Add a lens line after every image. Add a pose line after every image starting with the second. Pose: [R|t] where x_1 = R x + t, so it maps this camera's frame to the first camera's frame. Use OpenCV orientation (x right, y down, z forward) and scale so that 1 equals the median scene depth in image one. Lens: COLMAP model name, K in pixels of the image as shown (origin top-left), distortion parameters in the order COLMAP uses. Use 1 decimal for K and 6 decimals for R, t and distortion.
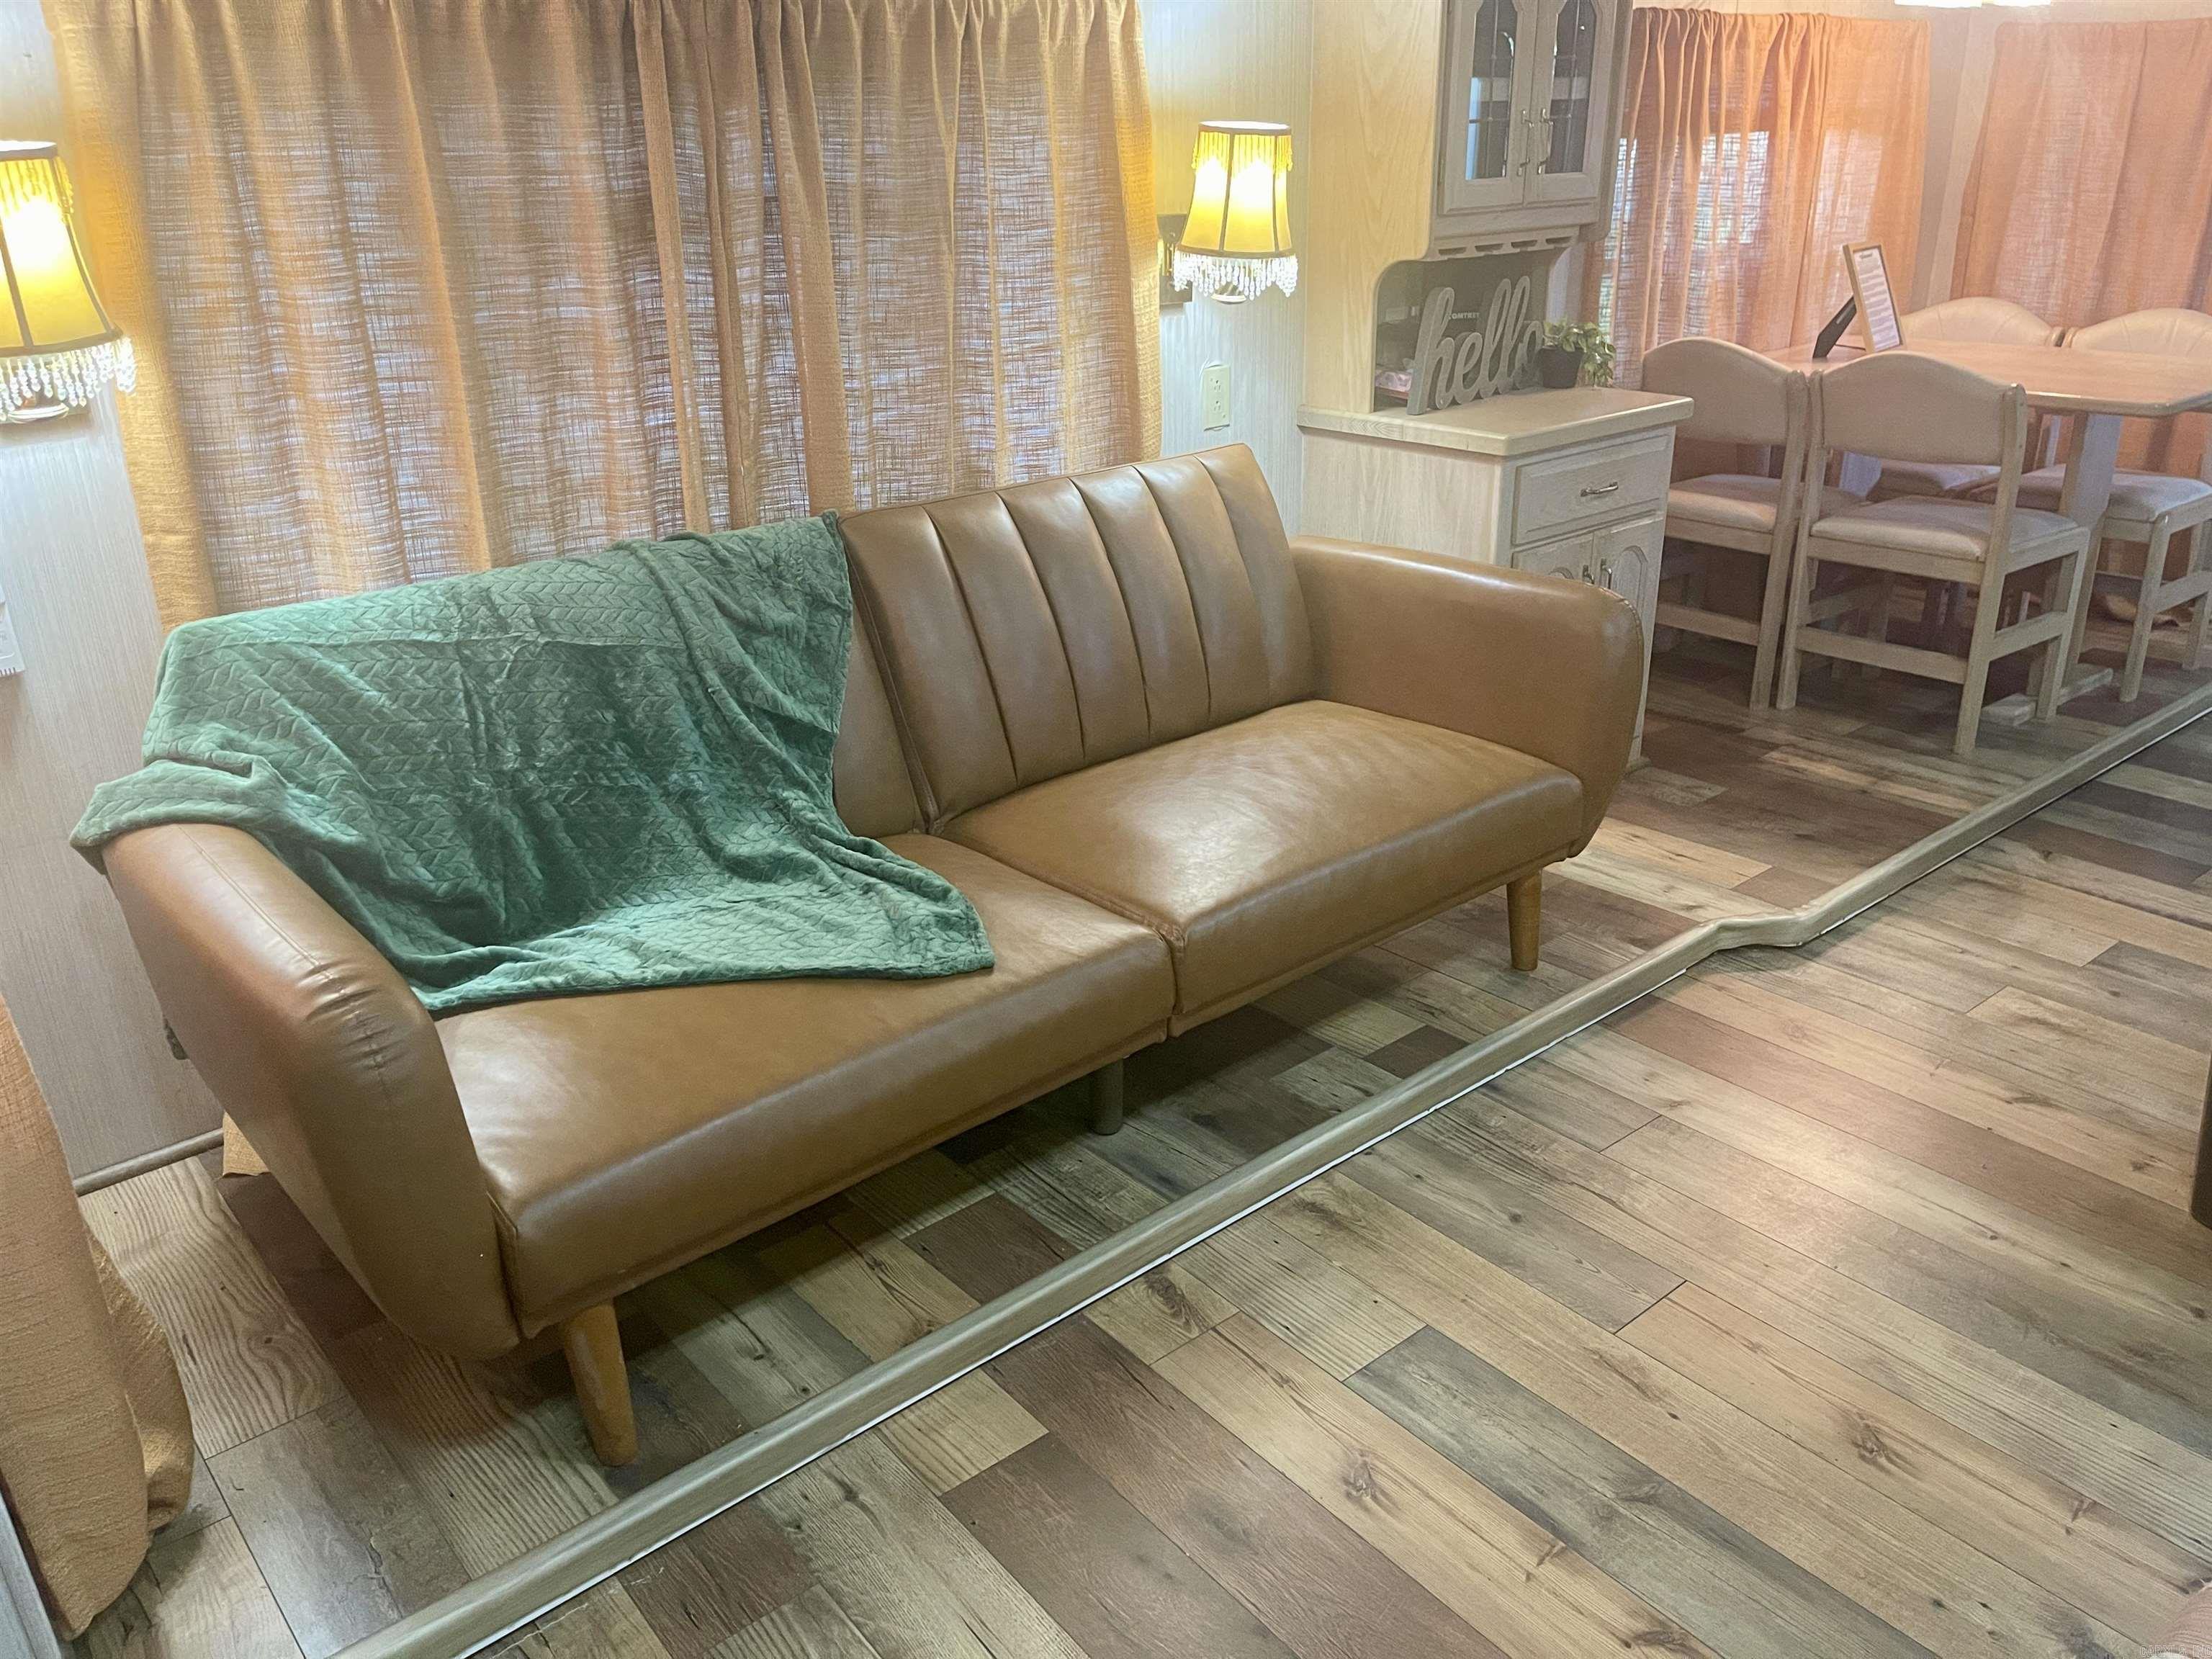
lens RADIAL K [[1660.3, 0, 1106.4], [0, 1660.3, 835.2], [0, 0, 1]] dist [0.066987, -0.097537]
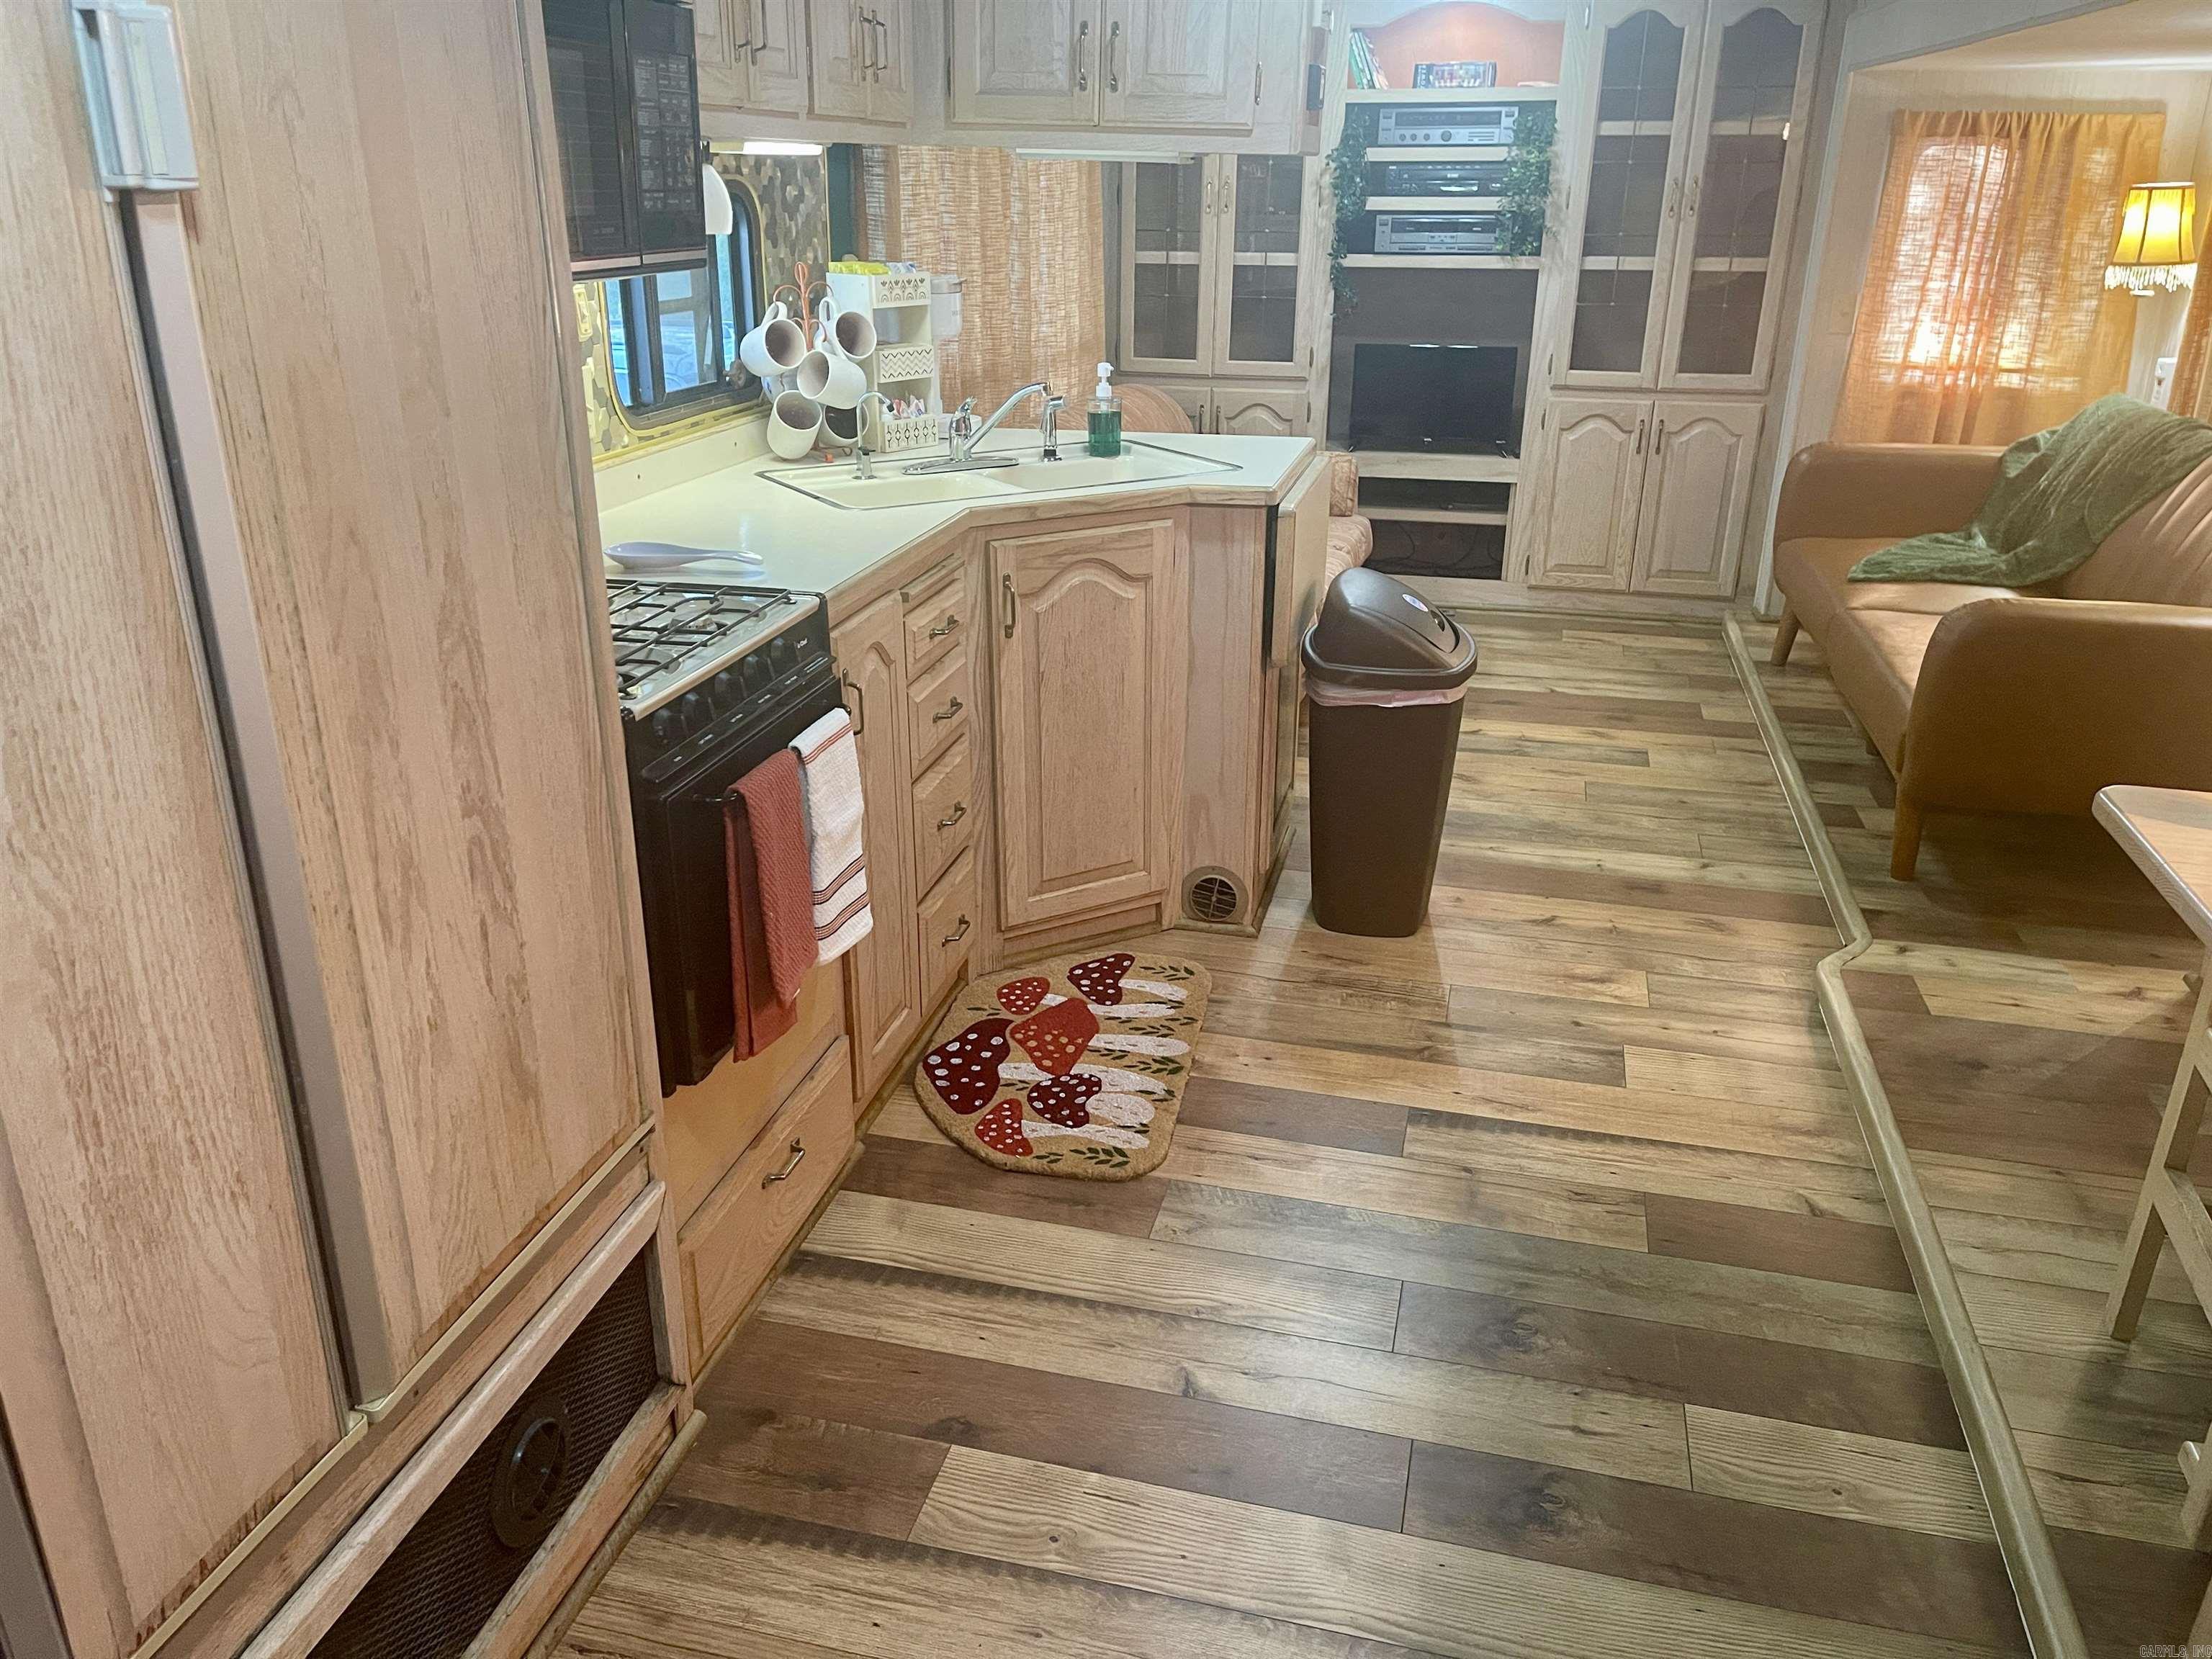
lens RADIAL K [[1652.5, 0, 1106.0], [0, 1652.5, 829.5], [0, 0, 1]] dist [0.083778, -0.110649]
pose [[-0.804398, 0.237548, -0.544532, 1.793444], [-0.217437, 0.735264, 0.641957, -0.792006], [0.552870, 0.634790, -0.539793, 1.712232]]
